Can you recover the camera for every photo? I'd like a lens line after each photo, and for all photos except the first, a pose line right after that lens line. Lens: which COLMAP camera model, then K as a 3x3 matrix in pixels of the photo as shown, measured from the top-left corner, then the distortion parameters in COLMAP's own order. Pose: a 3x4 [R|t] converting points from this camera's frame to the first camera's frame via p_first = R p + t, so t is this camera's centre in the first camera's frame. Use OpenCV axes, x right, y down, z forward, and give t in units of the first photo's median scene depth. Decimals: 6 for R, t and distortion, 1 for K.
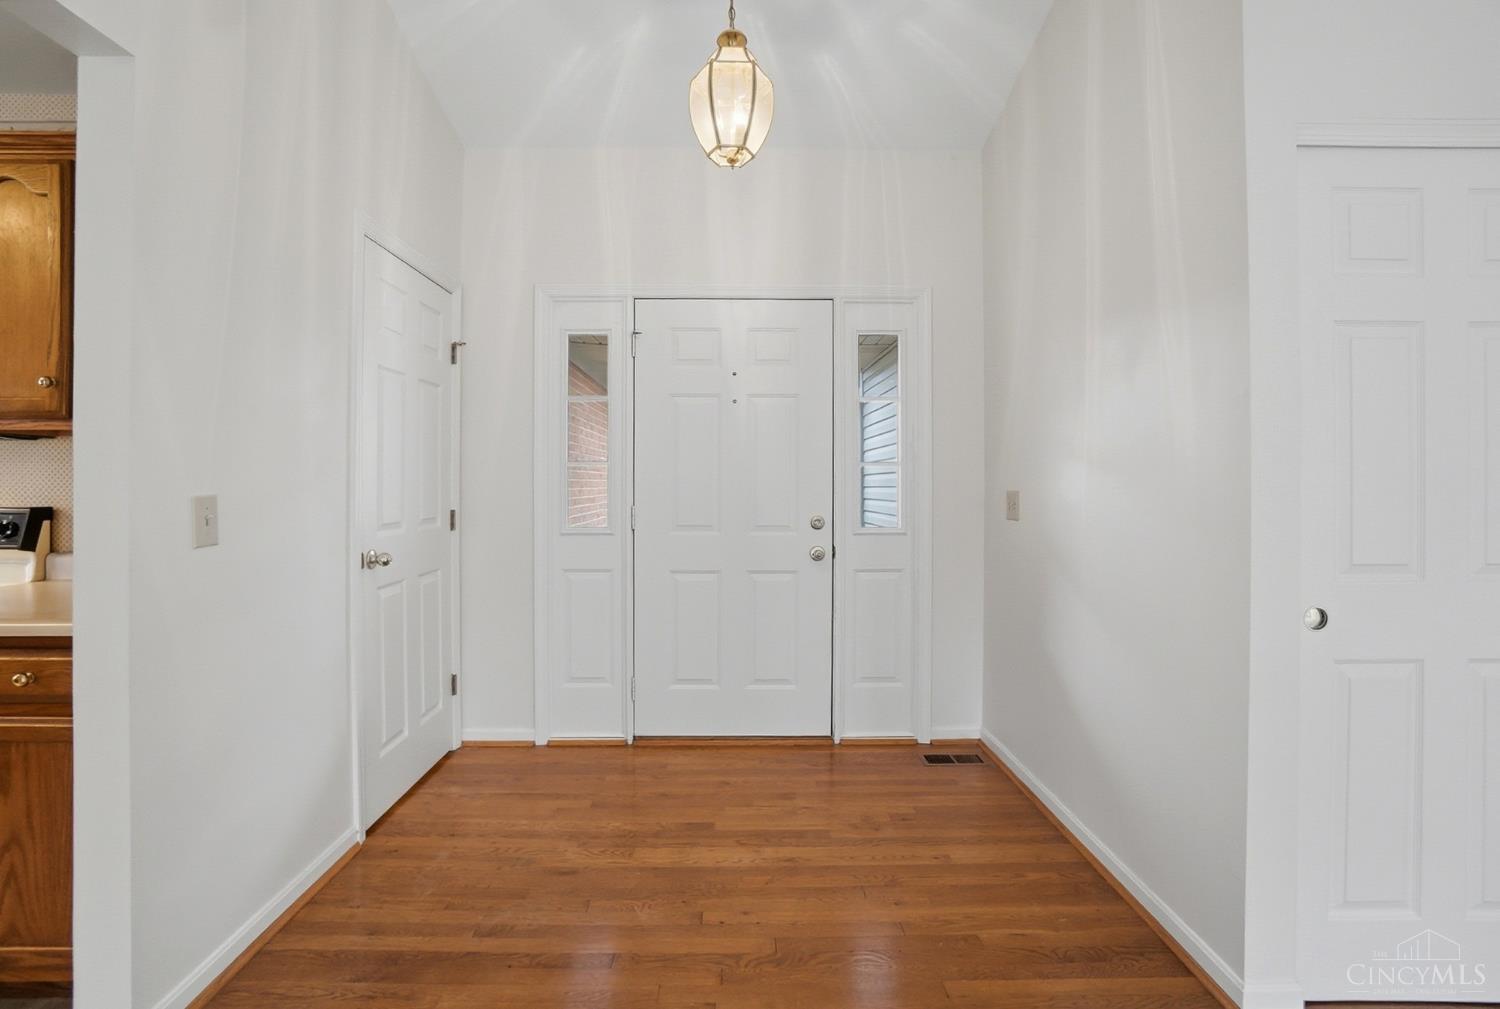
lens RADIAL K [[657.8, 0, 750.4], [0, 657.8, 494.7], [0, 0, 1]] dist [-0.002334, -0.000038]
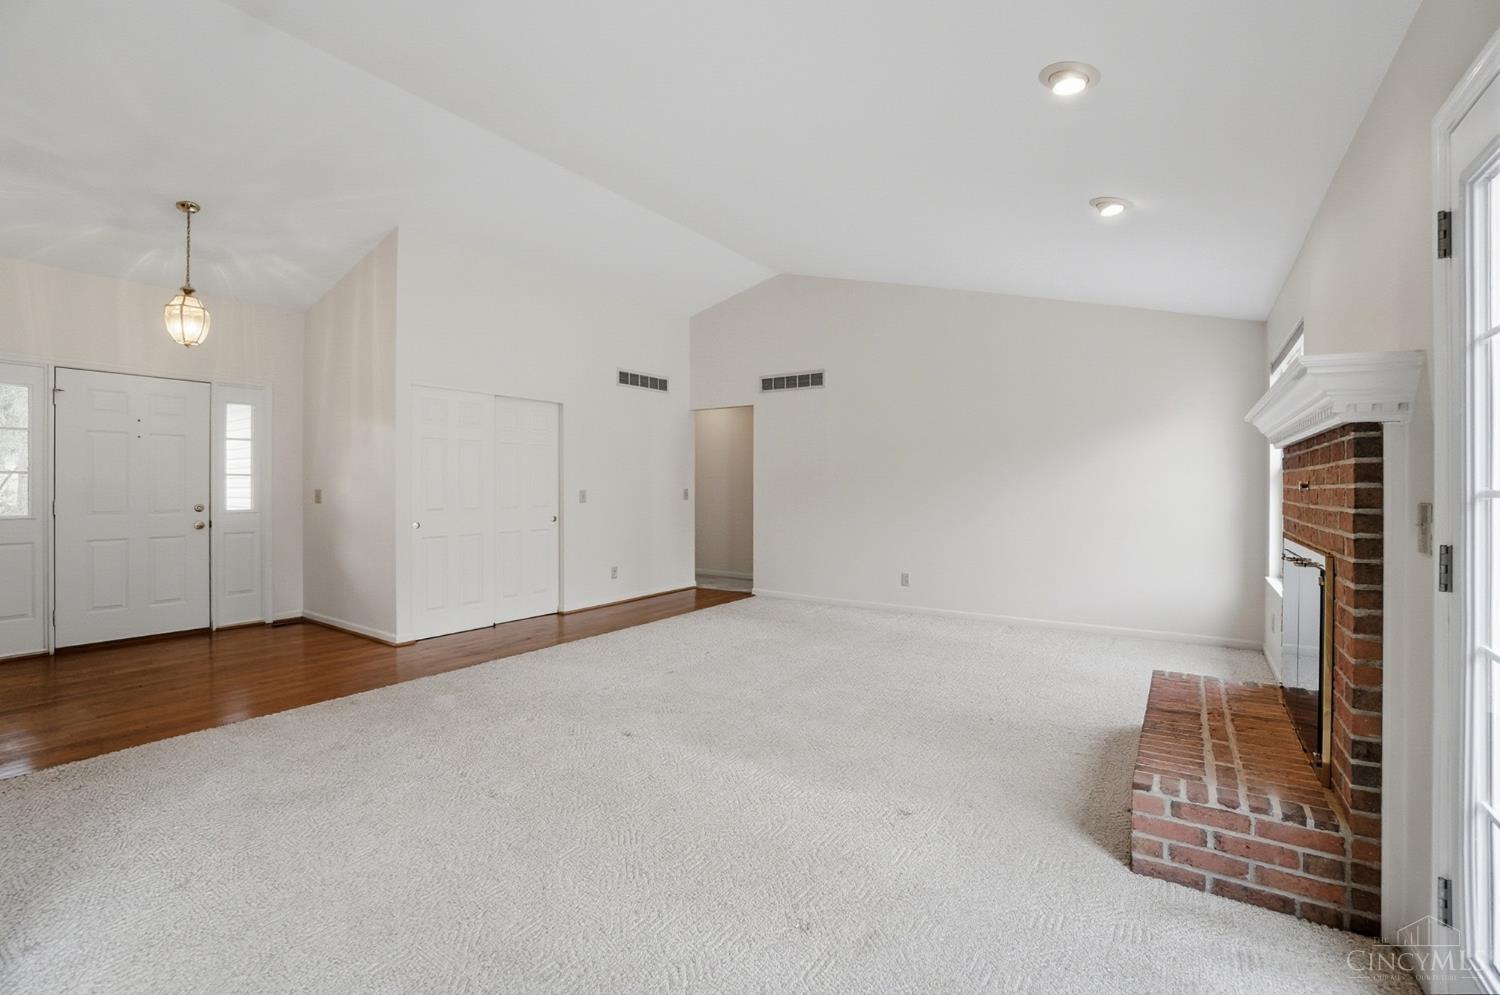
lens RADIAL K [[661.3, 0, 755.9], [0, 661.3, 488.5], [0, 0, 1]] dist [-0.026388, 0.000737]
pose [[0.544699, -0.005178, 0.838616, -0.550339], [0.008414, 0.999964, 0.000710, 0.001495], [-0.838590, 0.006669, 0.544723, -1.219831]]
